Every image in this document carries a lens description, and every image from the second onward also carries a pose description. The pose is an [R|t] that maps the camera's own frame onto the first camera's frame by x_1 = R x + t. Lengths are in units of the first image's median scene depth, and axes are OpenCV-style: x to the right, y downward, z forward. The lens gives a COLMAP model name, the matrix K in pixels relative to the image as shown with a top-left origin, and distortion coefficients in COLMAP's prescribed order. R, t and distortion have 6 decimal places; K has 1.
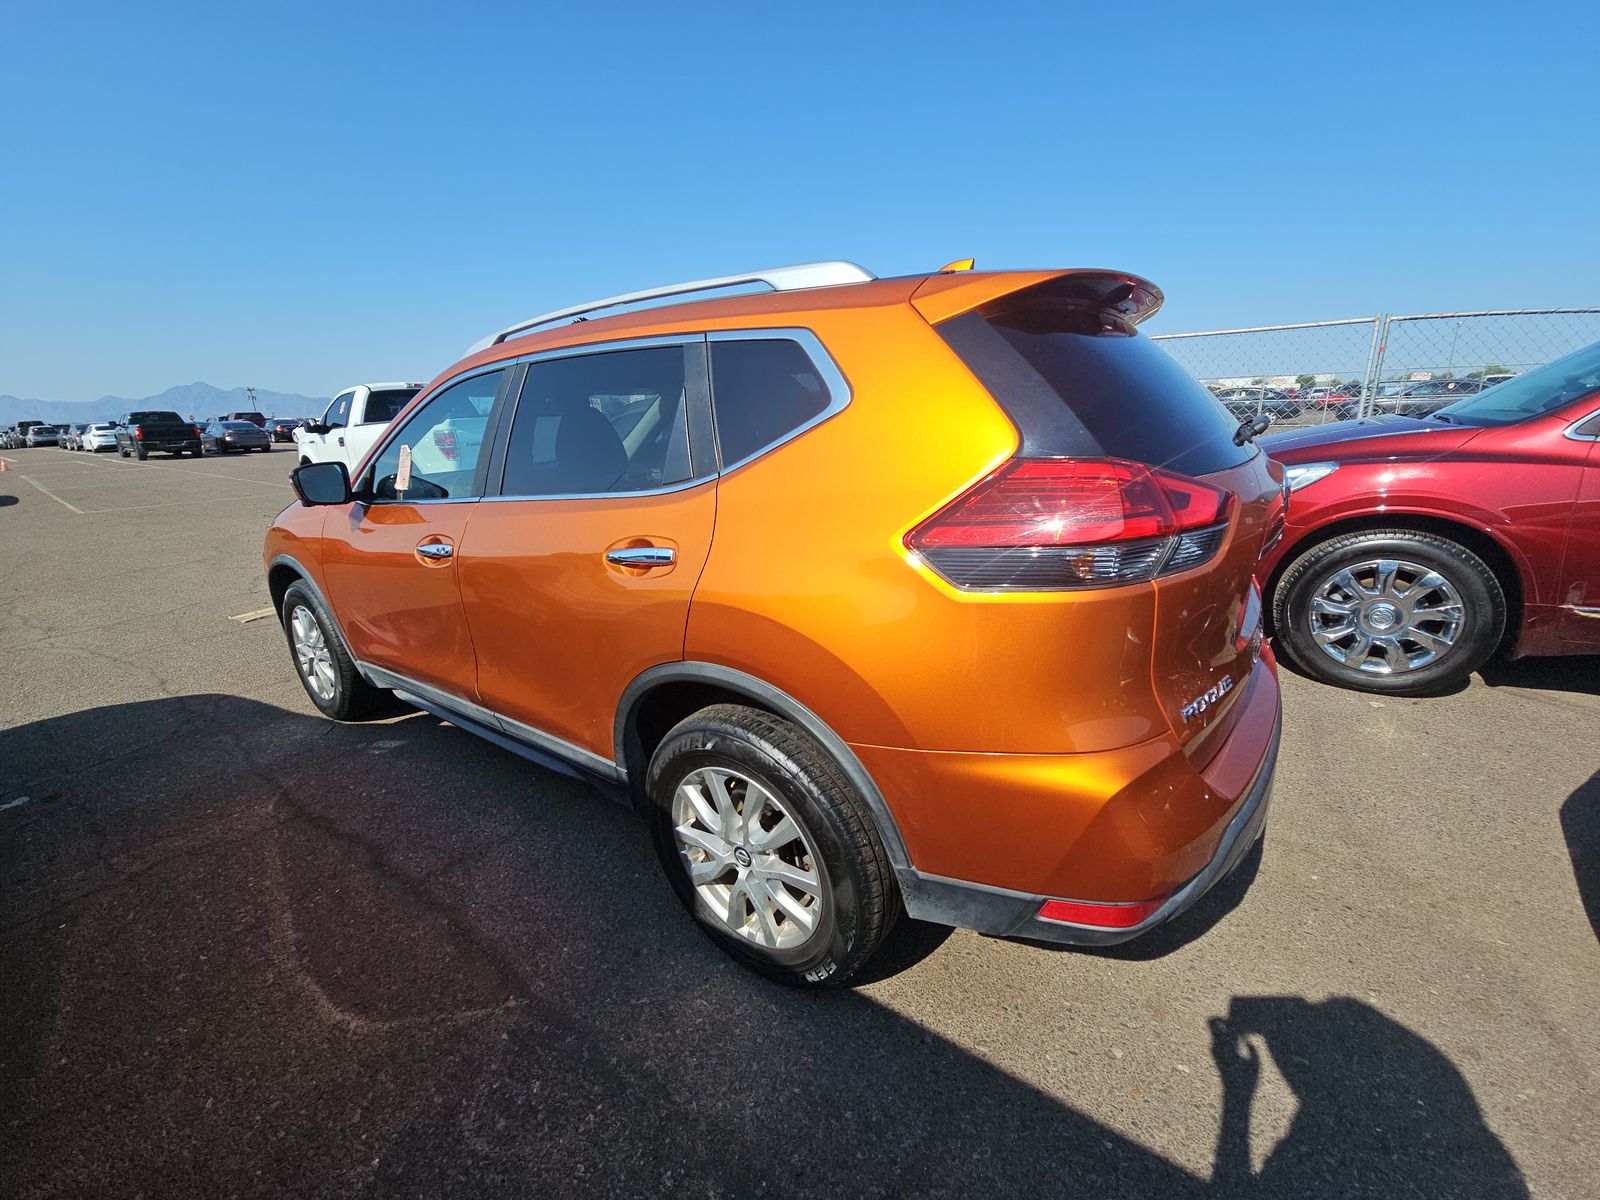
lens RADIAL K [[645.7, 0, 800.0], [0, 645.7, 600.0], [0, 0, 1]] dist [0.000404, 0.000096]
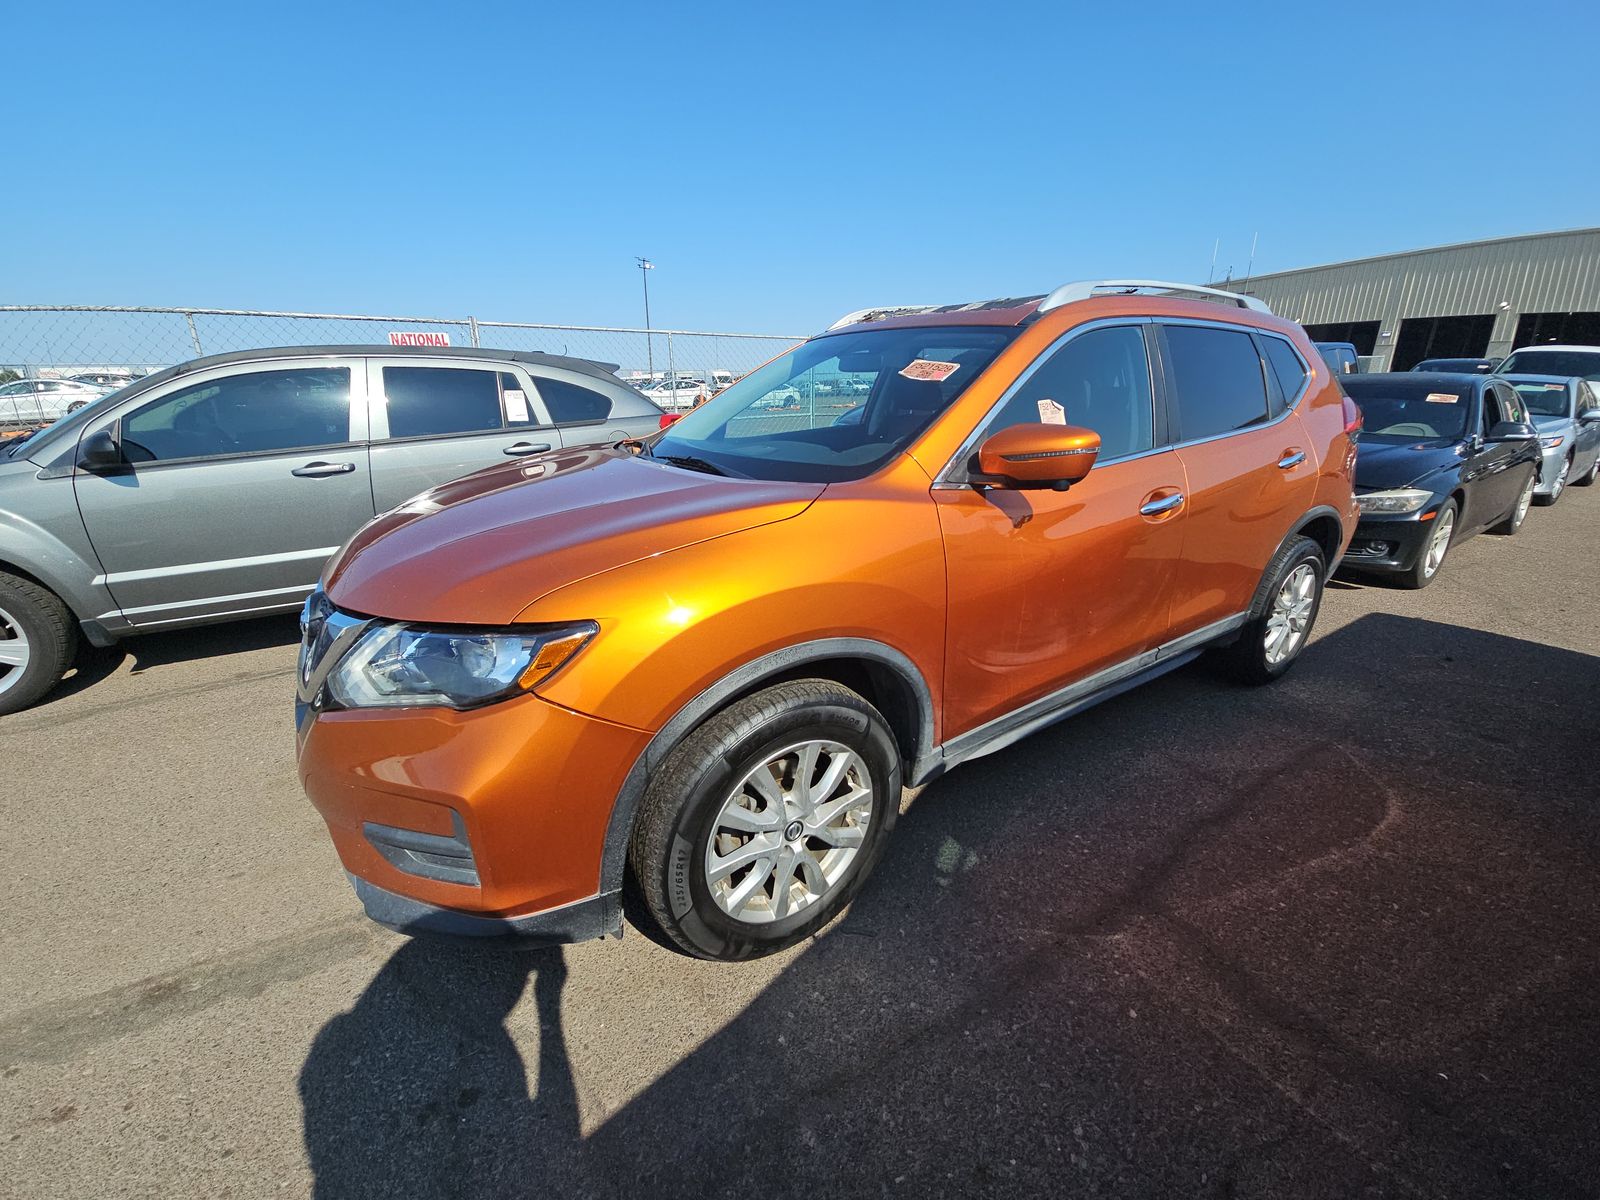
lens RADIAL K [[645.7, 0, 800.0], [0, 645.7, 600.0], [0, 0, 1]] dist [0.000404, 0.000096]
pose [[0.322867, -0.247252, 0.913577, -1.668737], [0.171438, 0.964583, 0.200469, -0.228974], [-0.930788, 0.091897, 0.353821, 1.199836]]
